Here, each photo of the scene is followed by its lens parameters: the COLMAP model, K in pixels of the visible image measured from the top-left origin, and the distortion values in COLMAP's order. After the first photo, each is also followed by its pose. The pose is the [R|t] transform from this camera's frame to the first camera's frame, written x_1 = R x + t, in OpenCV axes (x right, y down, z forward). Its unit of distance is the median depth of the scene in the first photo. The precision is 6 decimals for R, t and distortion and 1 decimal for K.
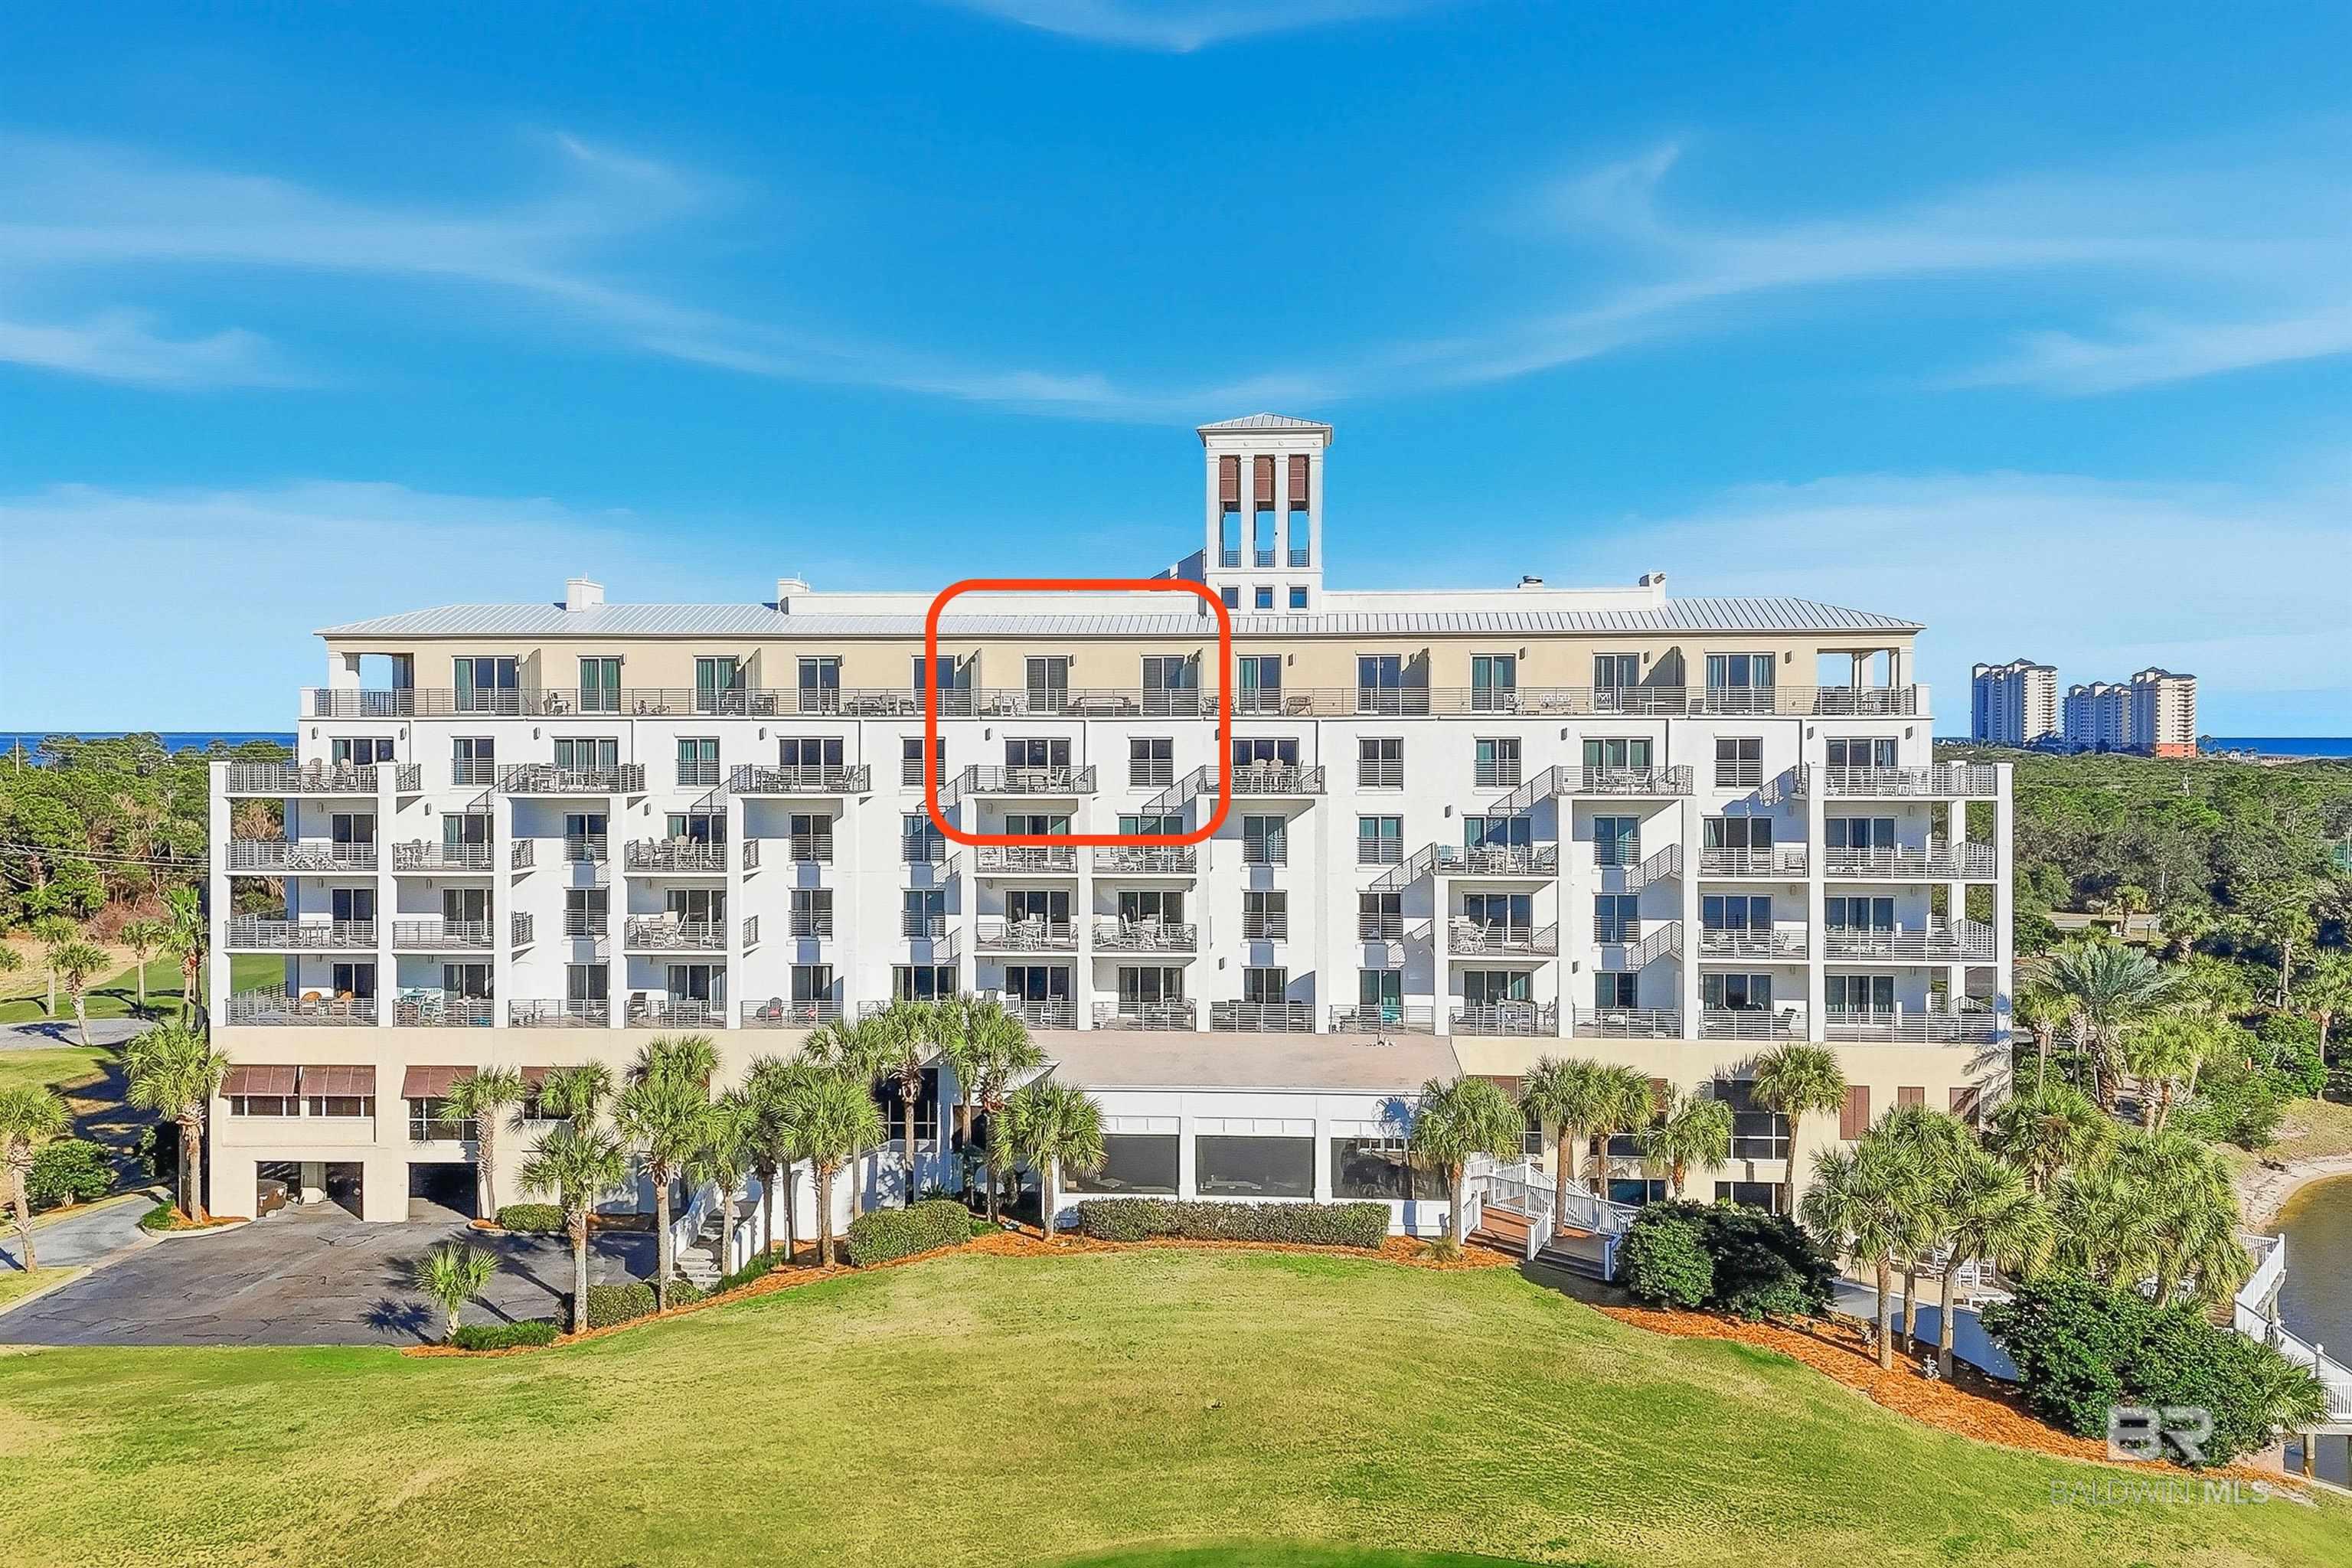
lens RADIAL K [[2019.0, 0, 1176.0], [0, 2019.0, 784.0], [0, 0, 1]] dist [0.171539, -0.279900]
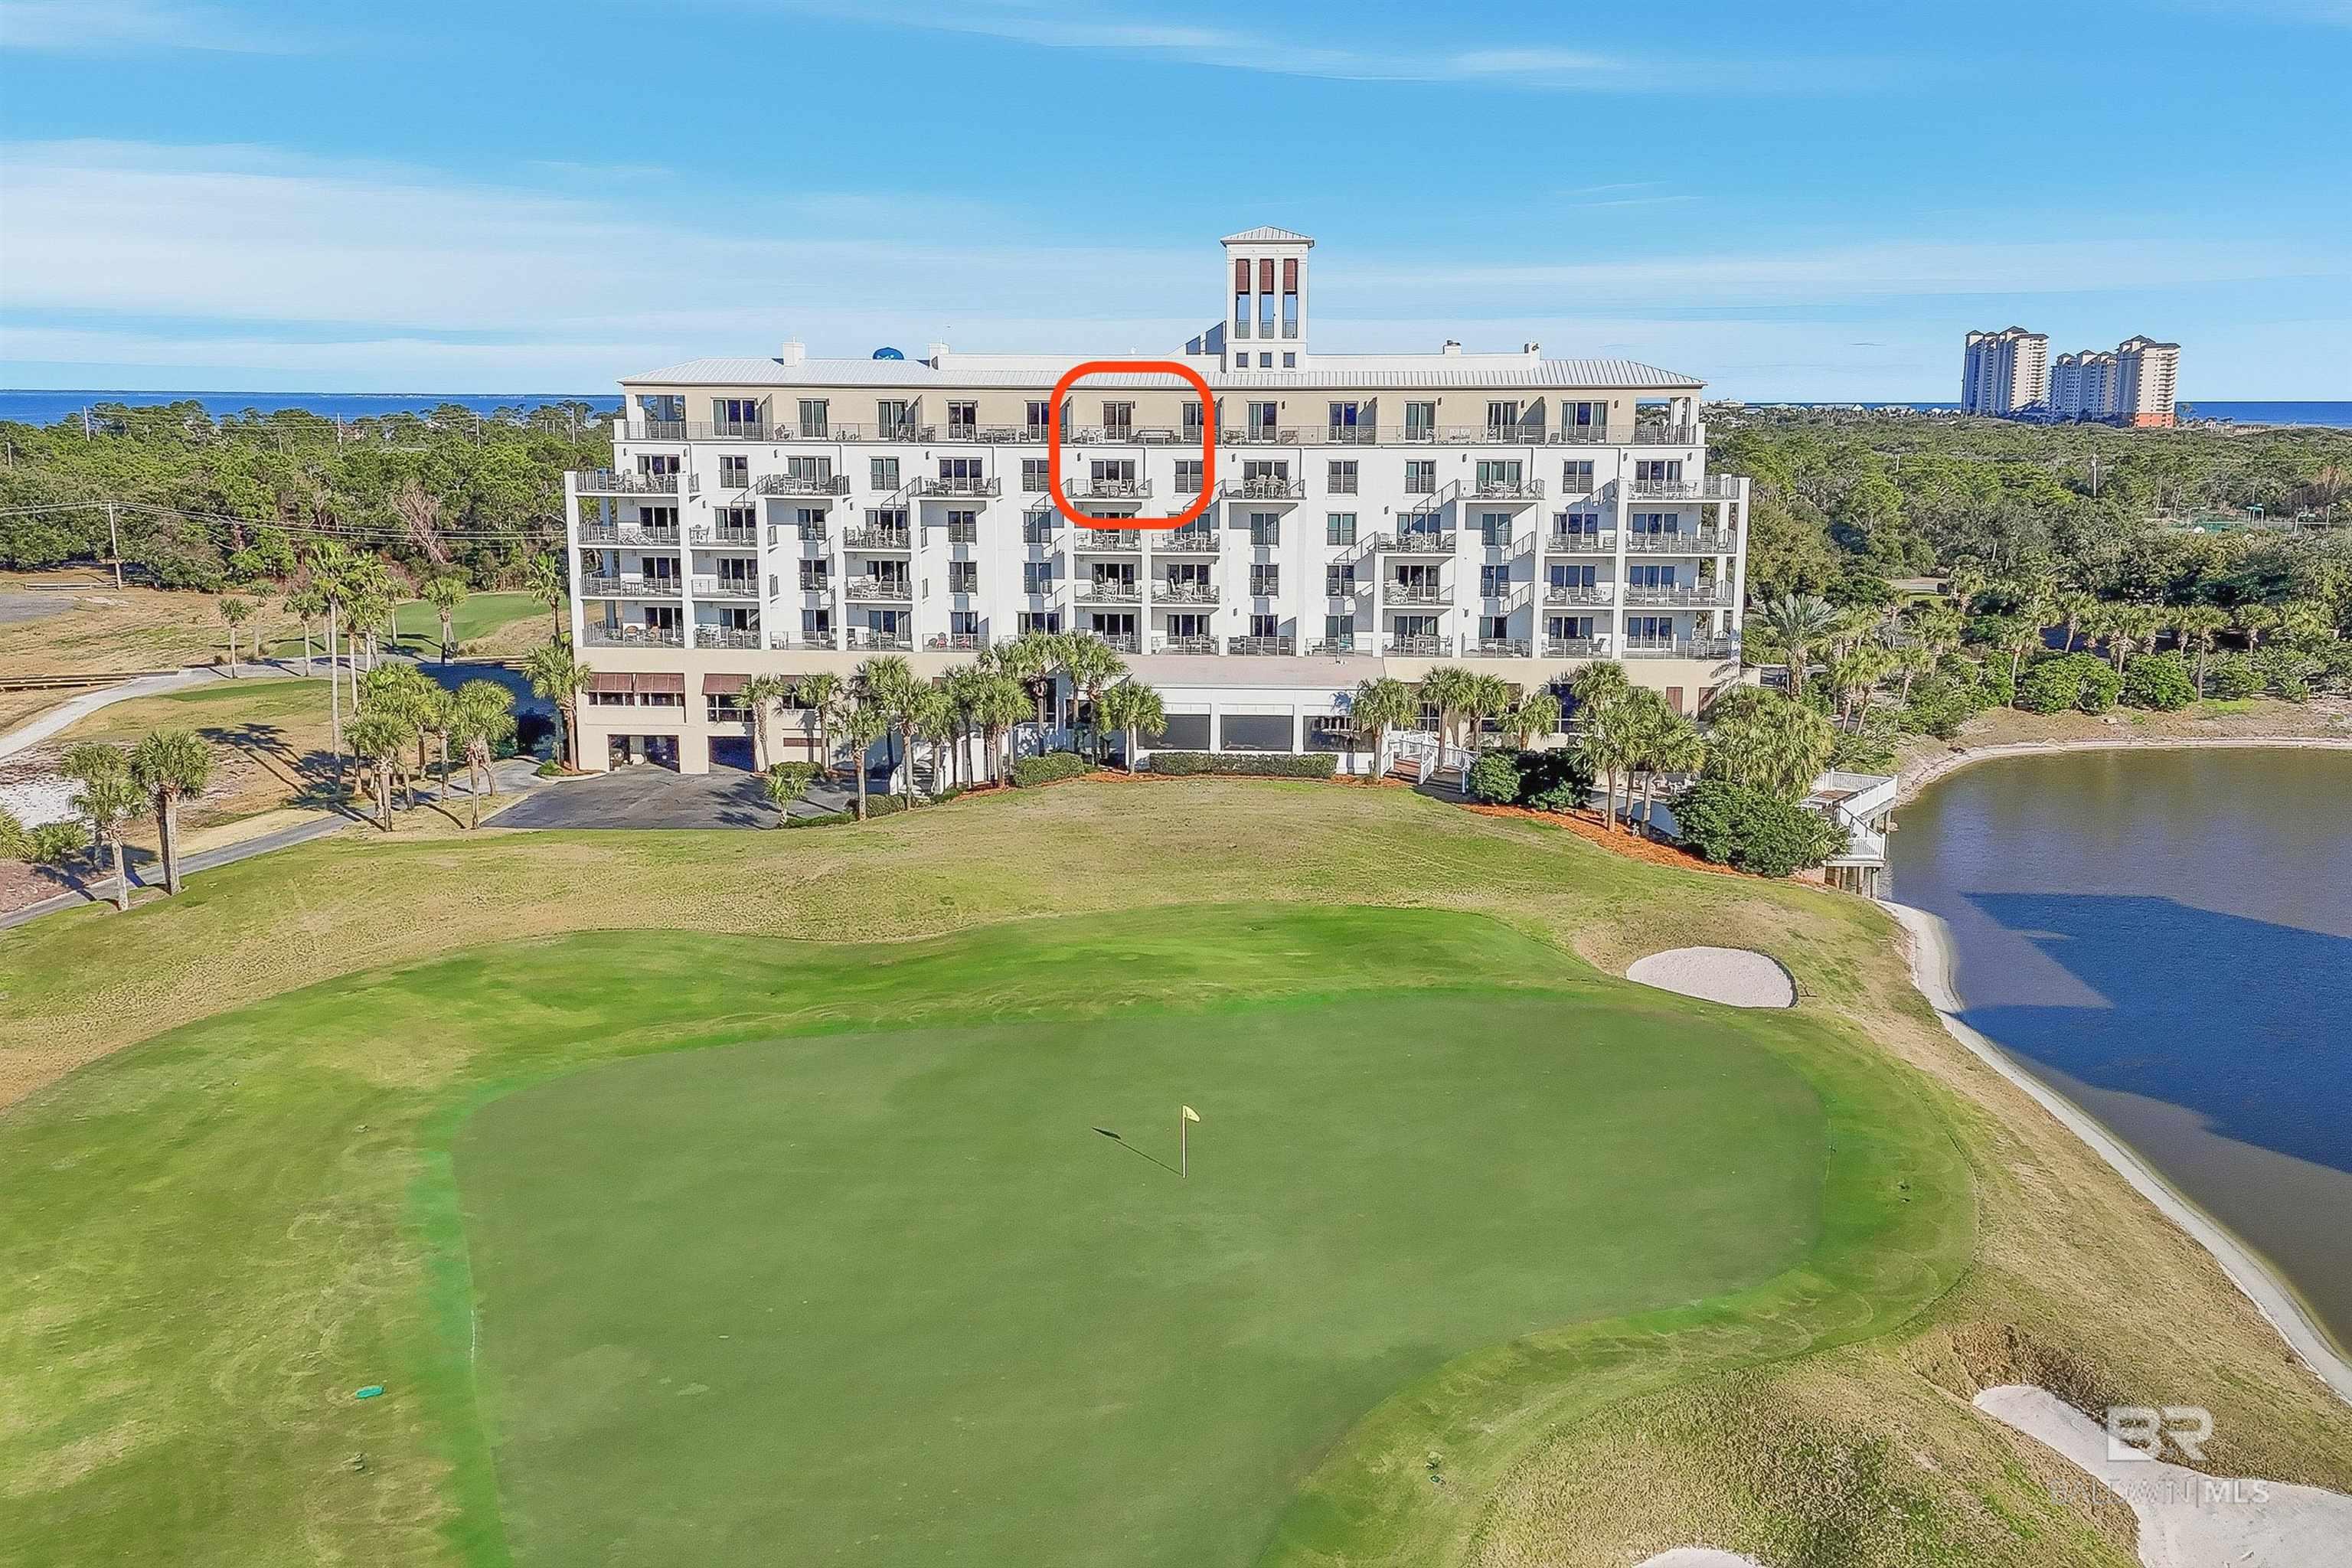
lens RADIAL K [[2019.0, 0, 1176.0], [0, 2019.0, 784.0], [0, 0, 1]] dist [0.171539, -0.279900]
pose [[0.999989, 0.002094, 0.004084, -0.027716], [-0.002723, 0.987029, 0.160518, -0.027138], [-0.003695, -0.160527, 0.987024, -0.517737]]
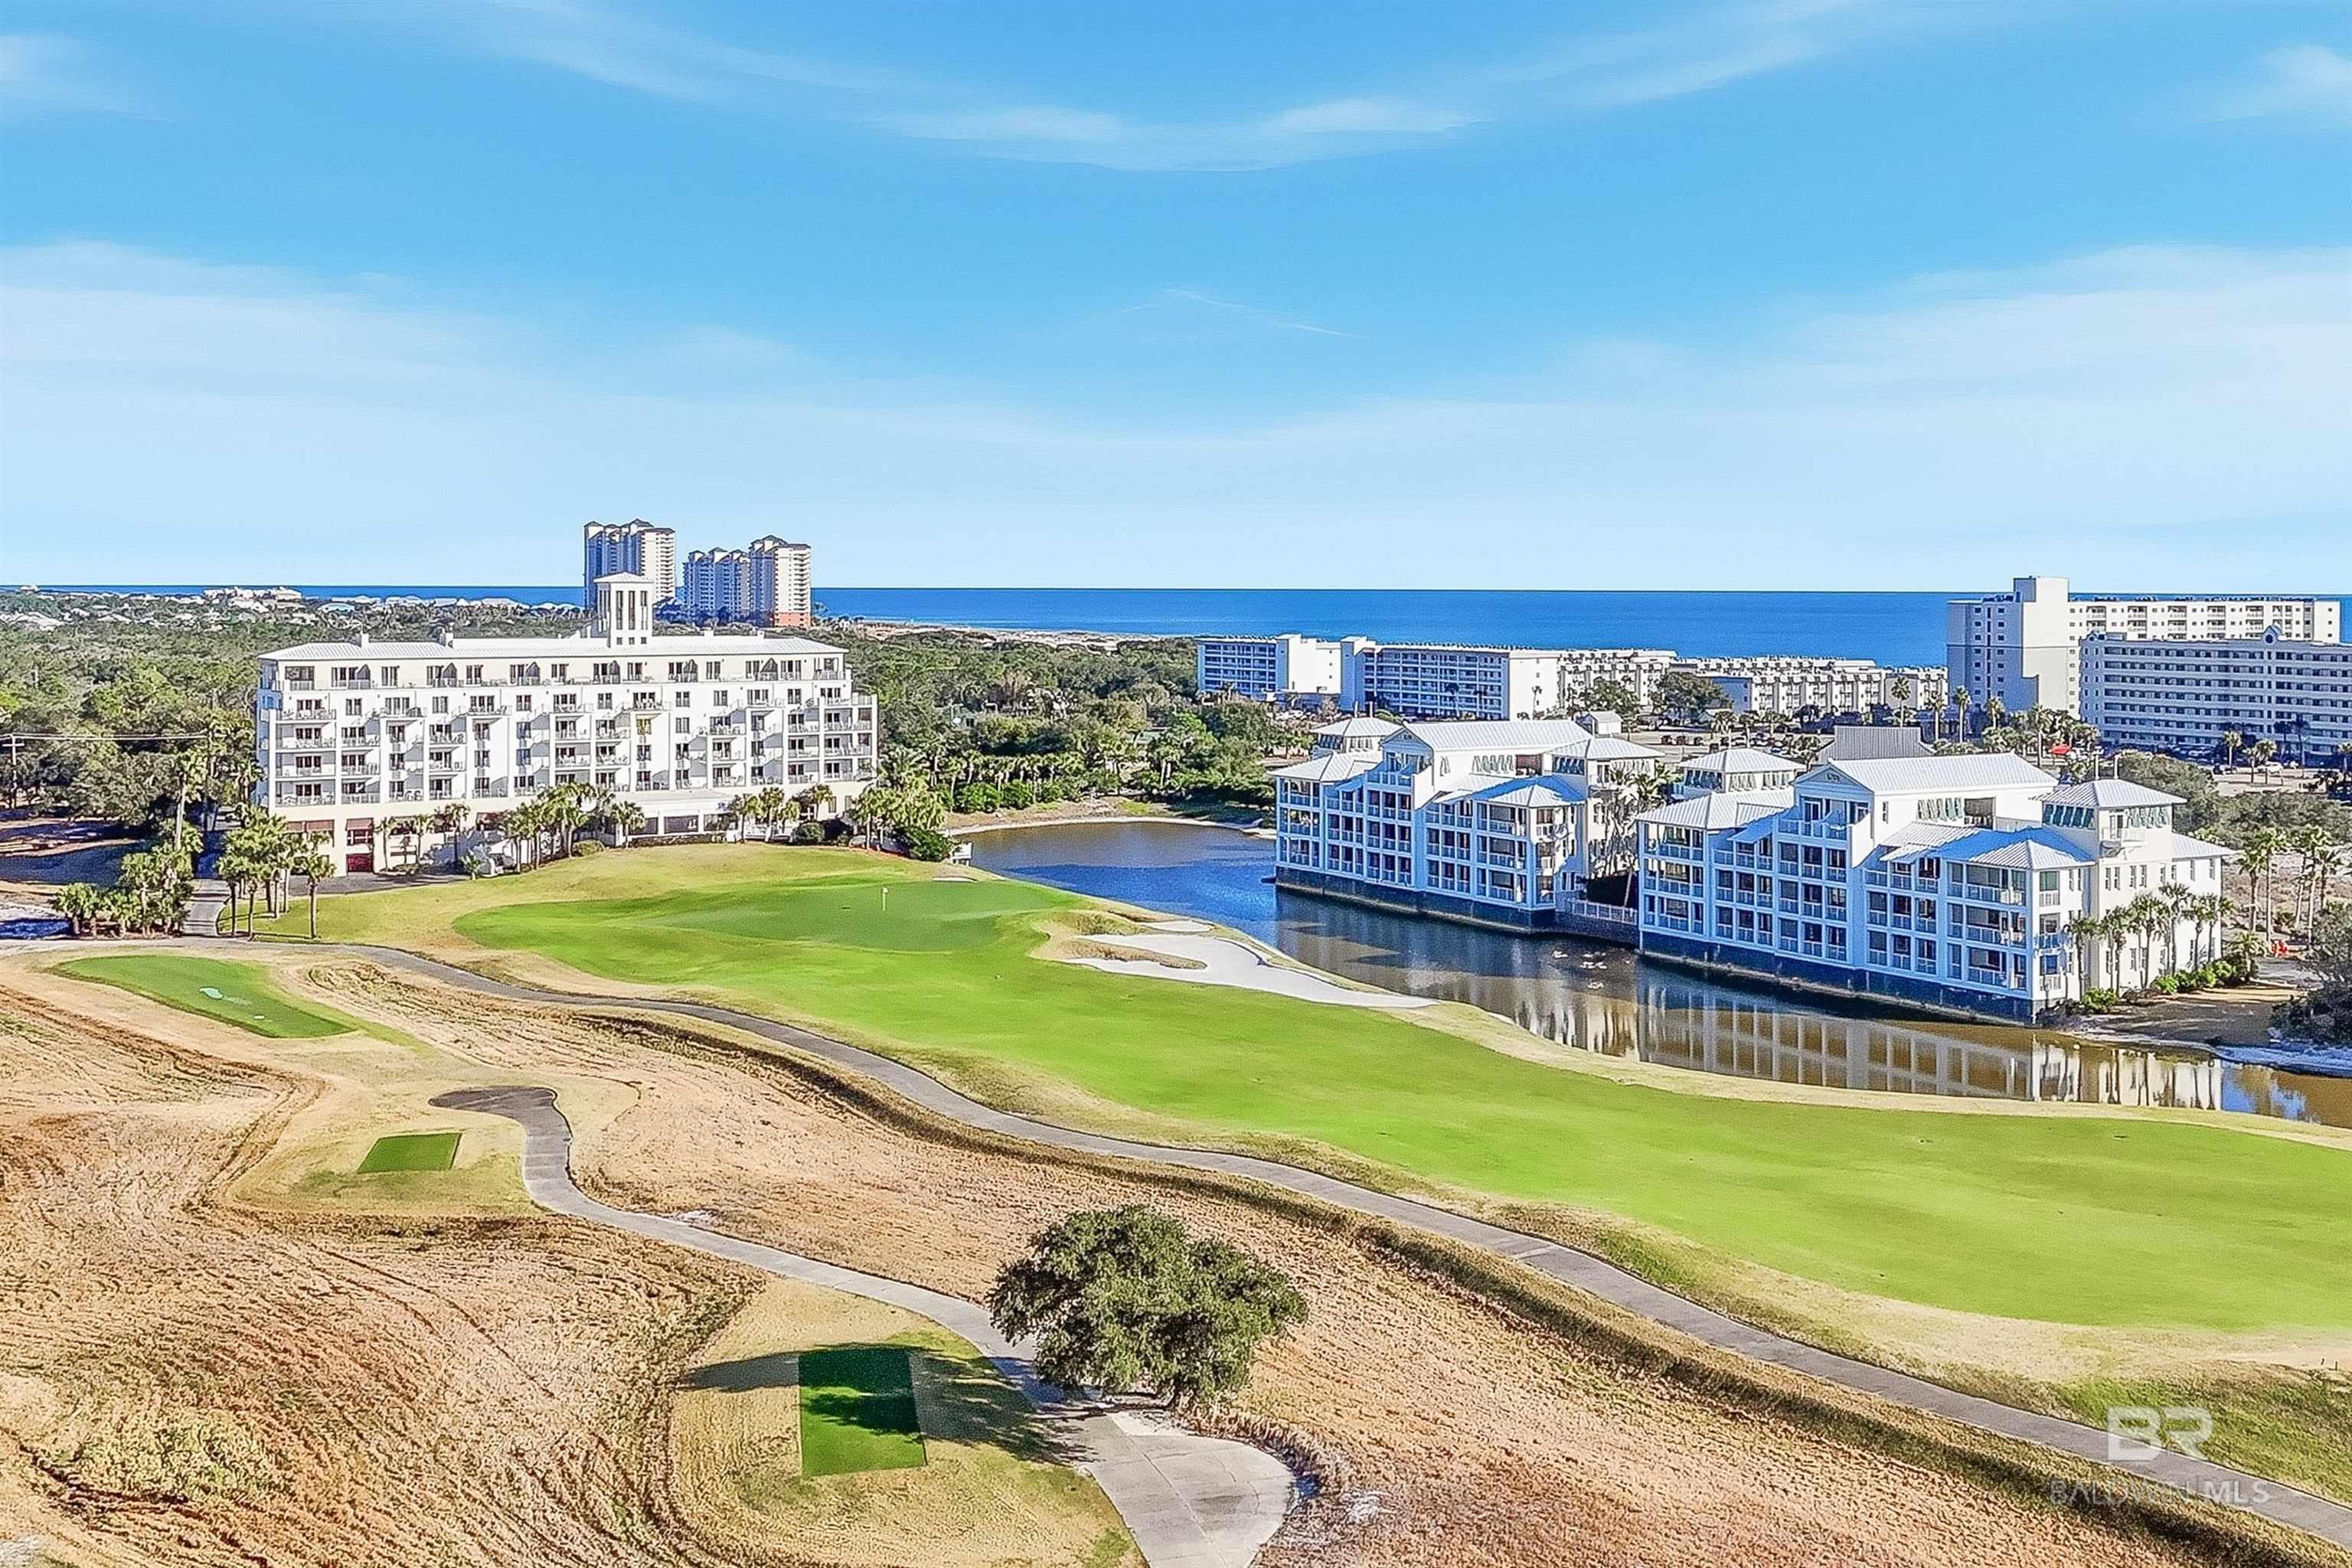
lens RADIAL K [[2528.9, 0, 1307.0], [0, 2528.9, 634.1], [0, 0, 1]] dist [0.085518, -0.011037]
pose [[0.793577, -0.009612, 0.608394, -1.427607], [0.012171, 0.999926, -0.000077, -0.093962], [-0.608348, 0.007466, 0.793635, -2.492894]]
